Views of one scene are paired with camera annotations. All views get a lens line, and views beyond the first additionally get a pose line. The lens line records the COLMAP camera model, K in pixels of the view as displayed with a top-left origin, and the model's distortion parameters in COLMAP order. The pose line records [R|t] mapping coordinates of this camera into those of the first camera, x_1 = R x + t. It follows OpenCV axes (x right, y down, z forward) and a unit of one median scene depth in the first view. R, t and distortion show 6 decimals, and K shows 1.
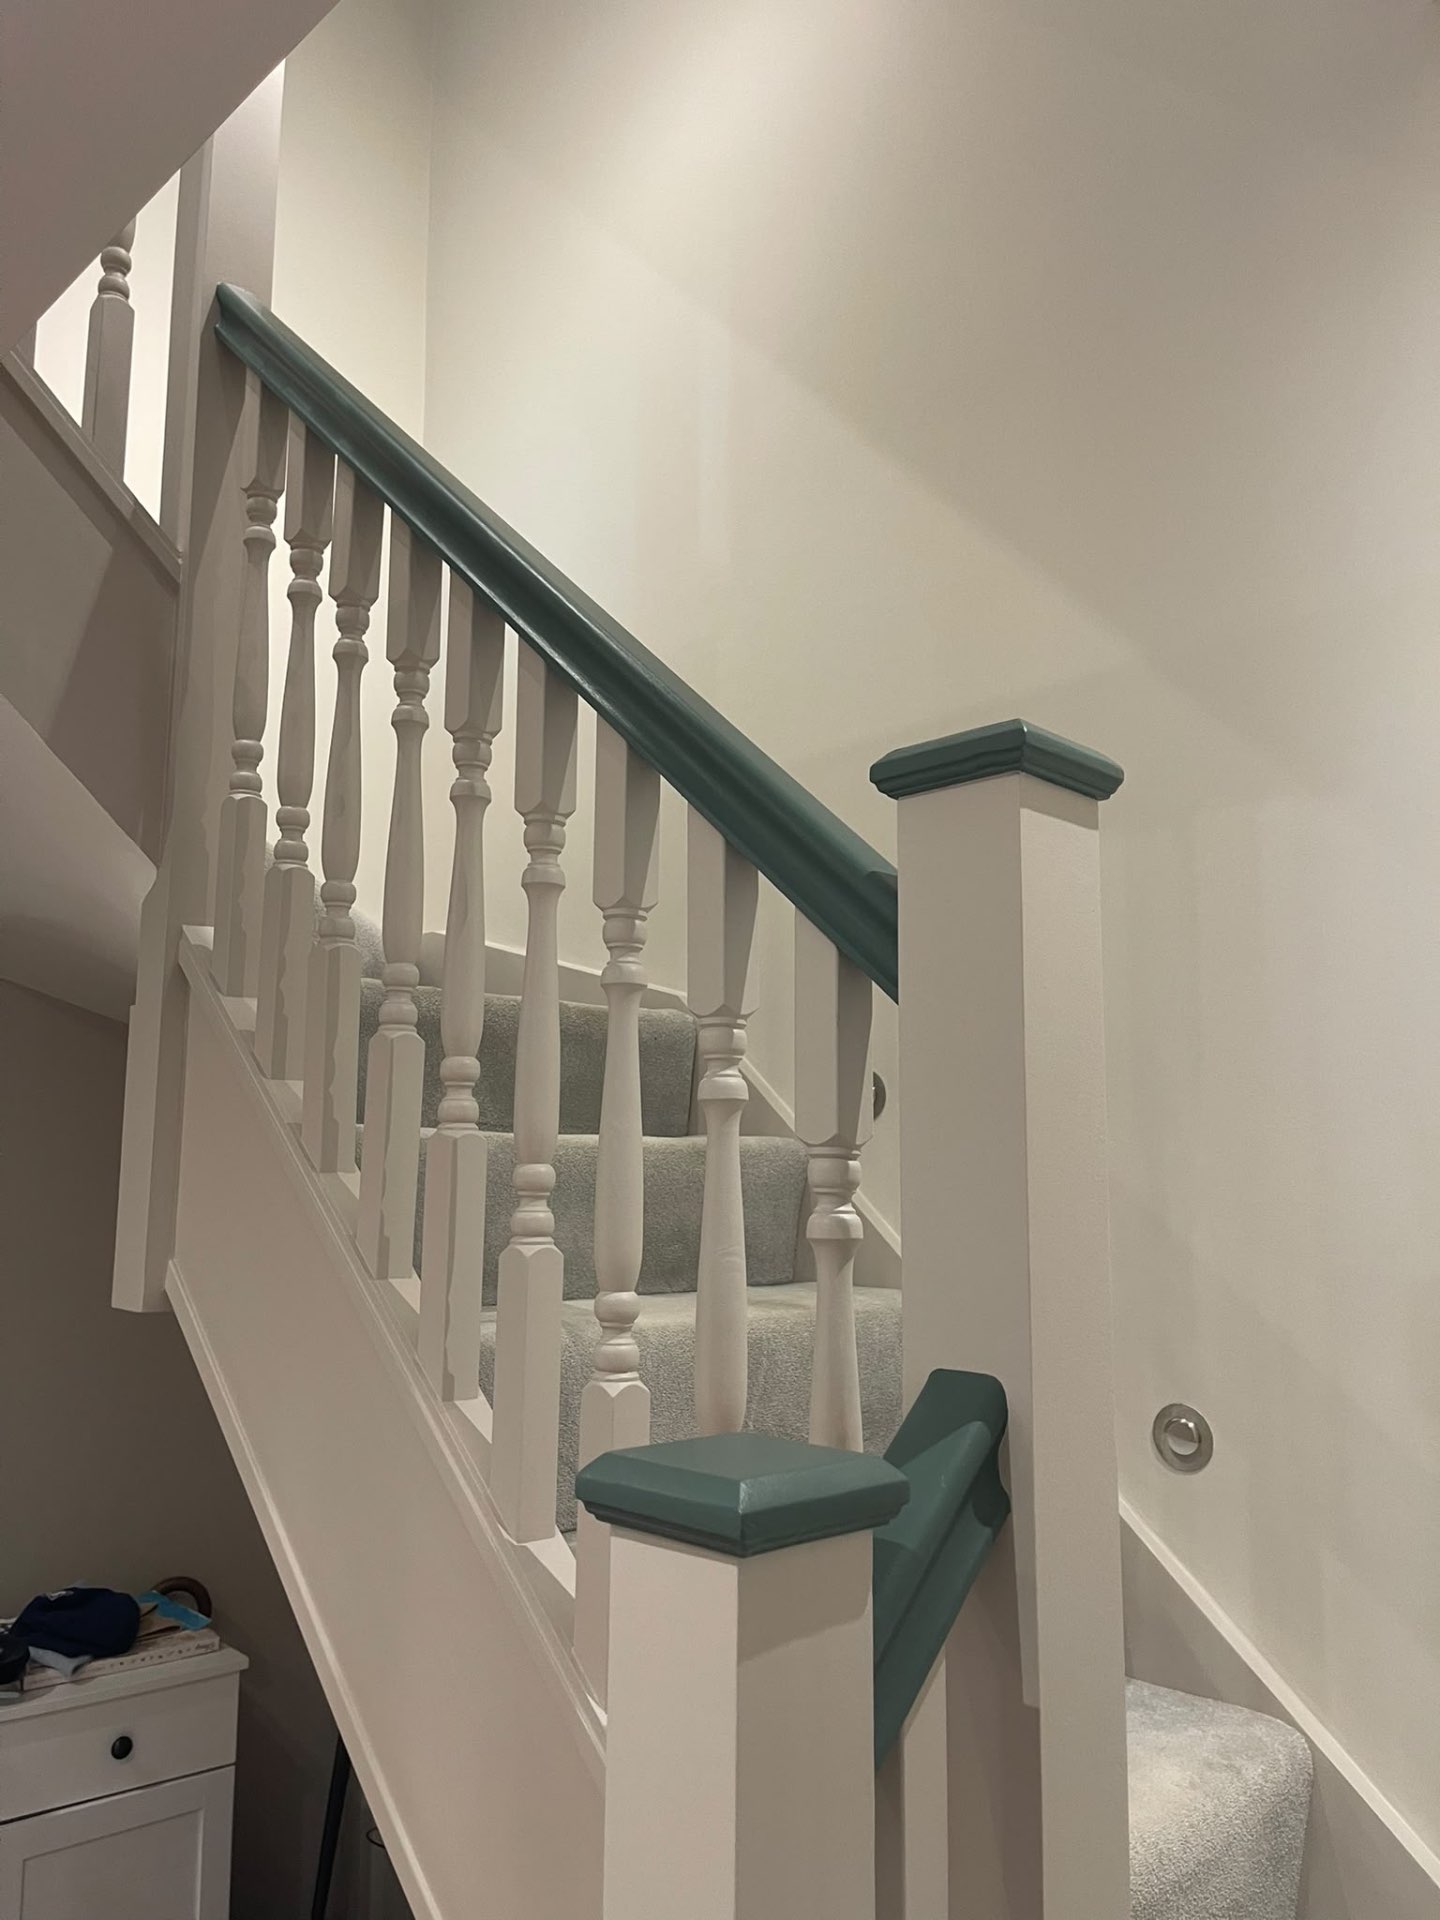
lens RADIAL K [[1446.8, 0, 710.2], [0, 1446.8, 967.1], [0, 0, 1]] dist [0.072196, -0.097208]
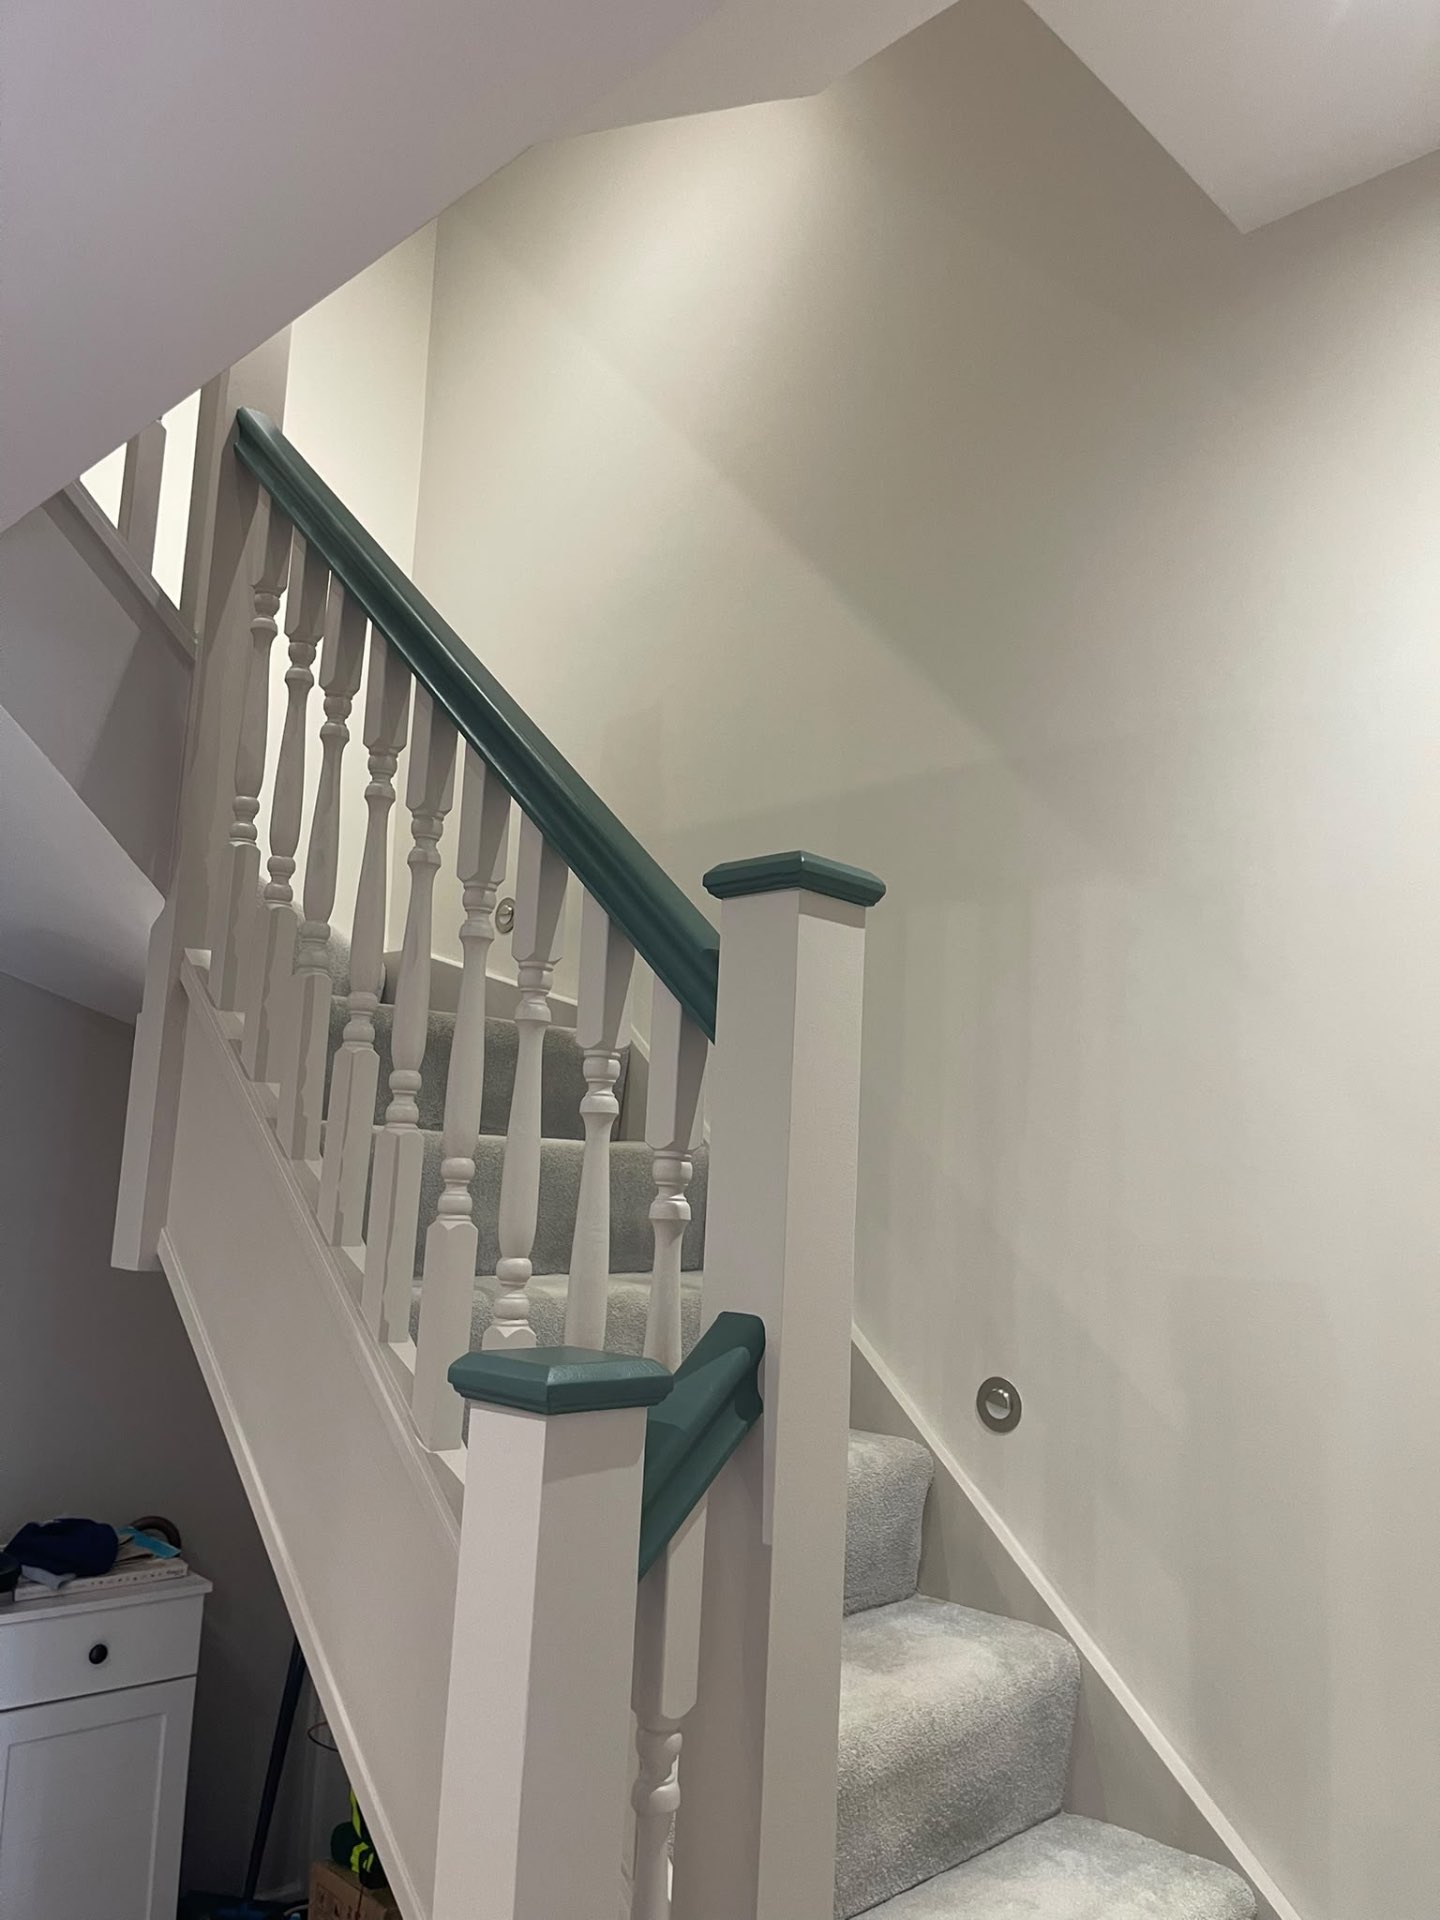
lens RADIAL K [[1446.8, 0, 730.1], [0, 1446.8, 955.1], [0, 0, 1]] dist [0.072196, -0.097208]
pose [[0.999062, 0.038907, 0.019002, 0.072760], [-0.038659, 0.999165, -0.013244, -0.029089], [-0.019501, 0.012497, 0.999732, -0.238994]]
